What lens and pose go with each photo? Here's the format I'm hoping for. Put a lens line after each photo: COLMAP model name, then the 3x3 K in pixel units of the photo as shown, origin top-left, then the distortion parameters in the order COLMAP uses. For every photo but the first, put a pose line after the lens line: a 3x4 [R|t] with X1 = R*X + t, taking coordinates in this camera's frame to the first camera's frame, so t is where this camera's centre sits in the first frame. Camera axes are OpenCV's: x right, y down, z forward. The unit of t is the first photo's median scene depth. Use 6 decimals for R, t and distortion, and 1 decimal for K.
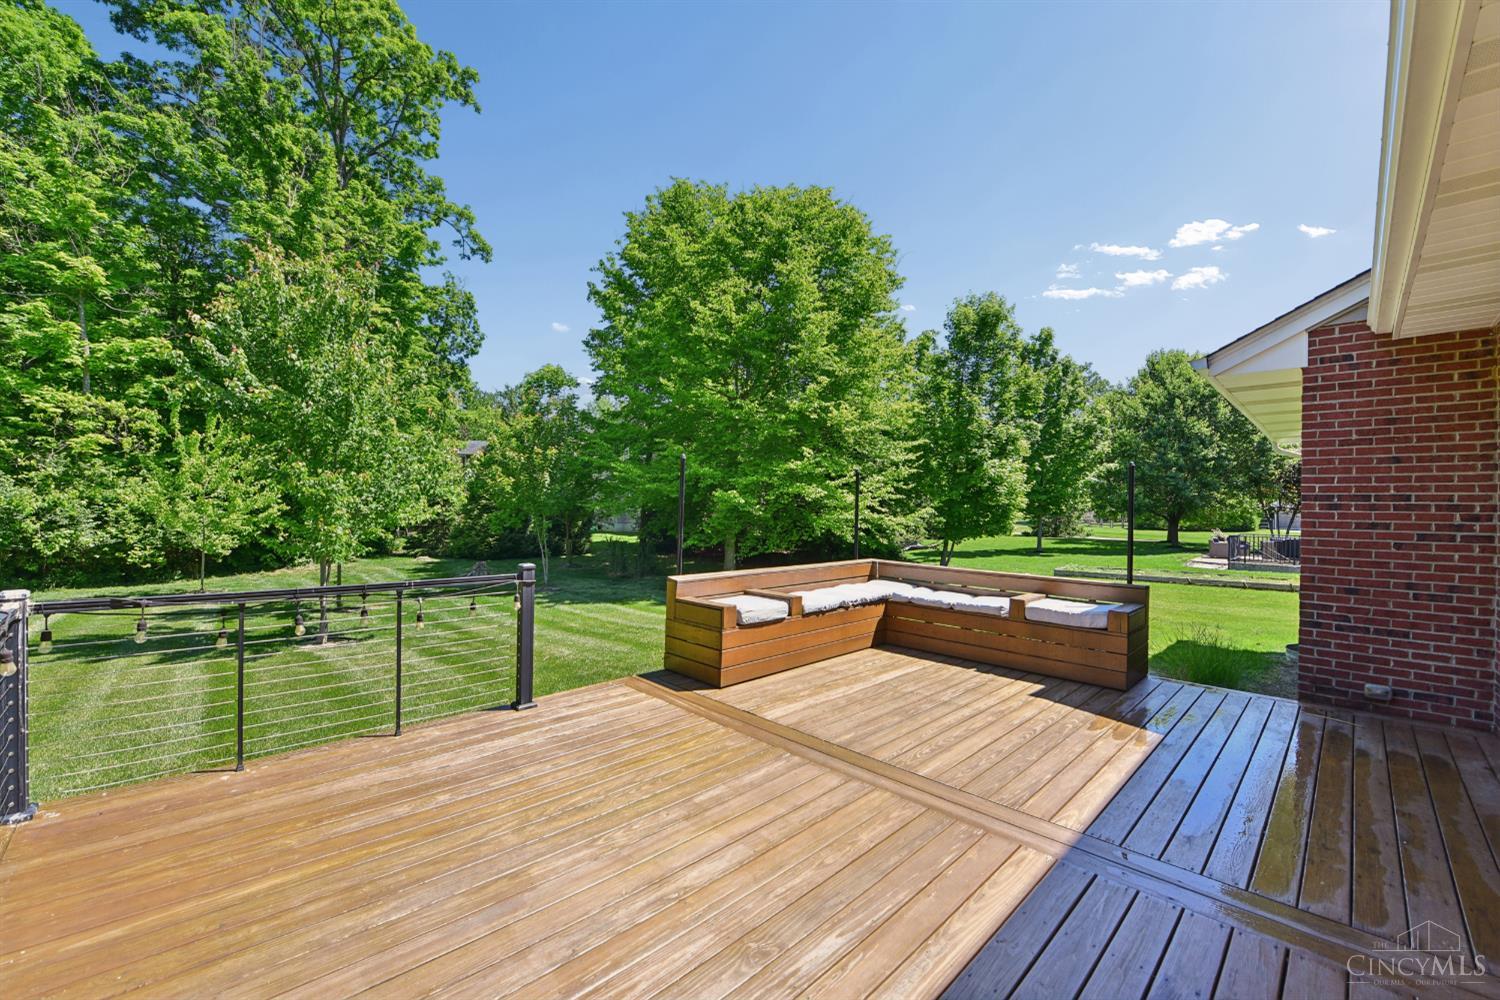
lens RADIAL K [[605.2, 0, 751.3], [0, 605.2, 500.9], [0, 0, 1]] dist [-0.014091, -0.002350]
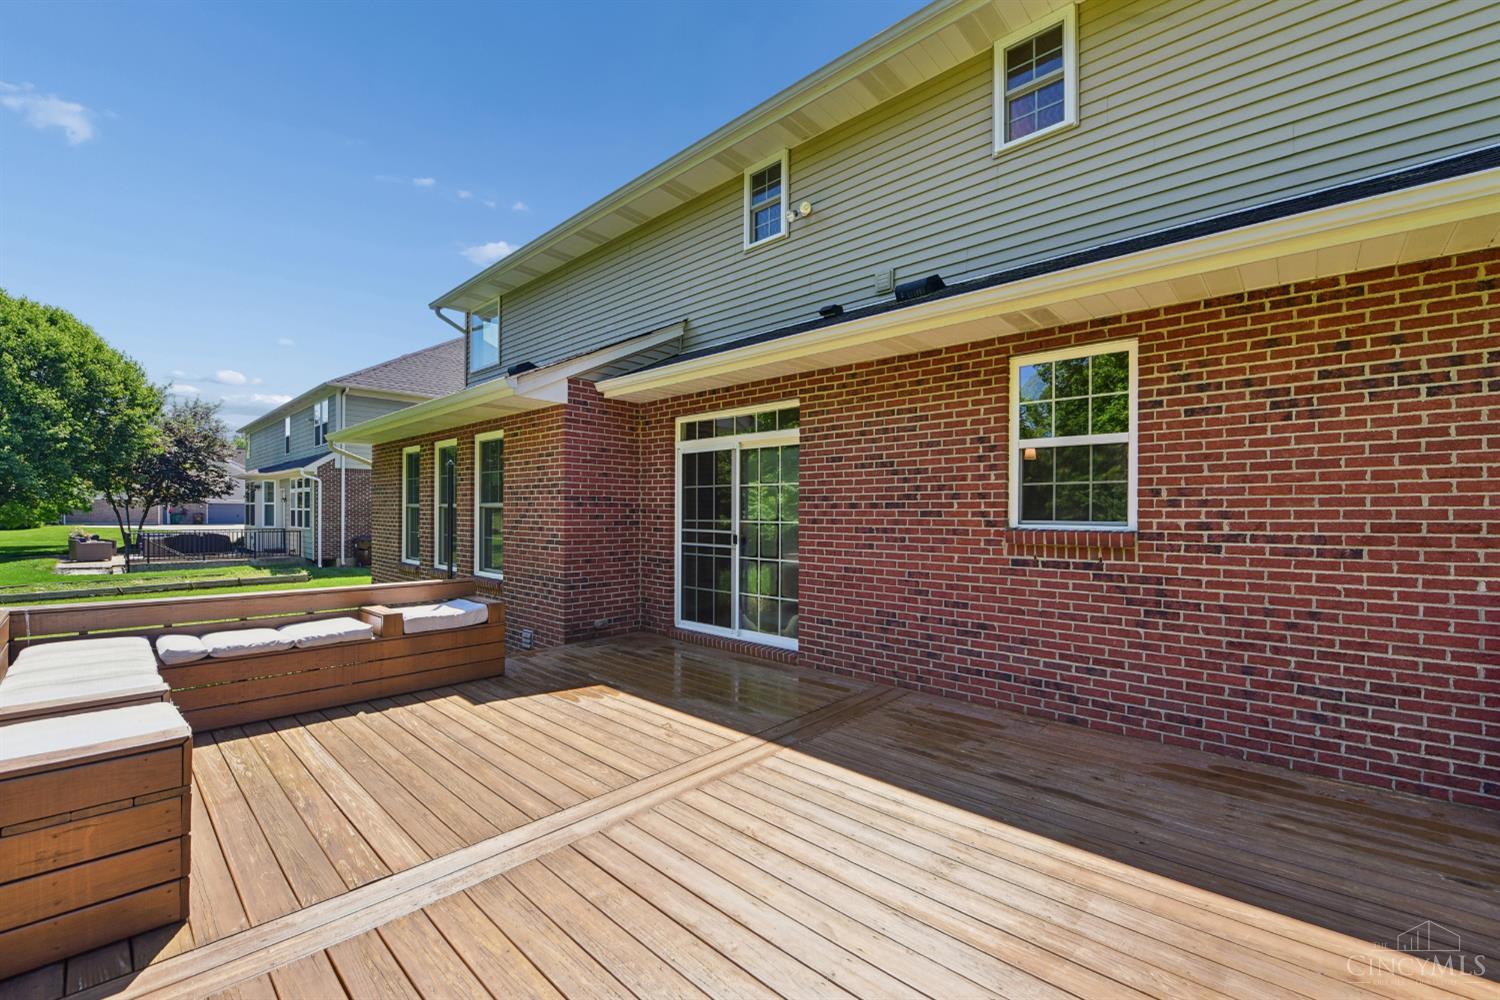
lens RADIAL K [[605.2, 0, 773.3], [0, 605.2, 513.0], [0, 0, 1]] dist [-0.014091, -0.002350]
pose [[-0.066707, -0.017994, 0.997610, -0.513094], [-0.016399, 0.999722, 0.016935, -0.001962], [-0.997638, -0.015231, -0.066983, 0.613540]]
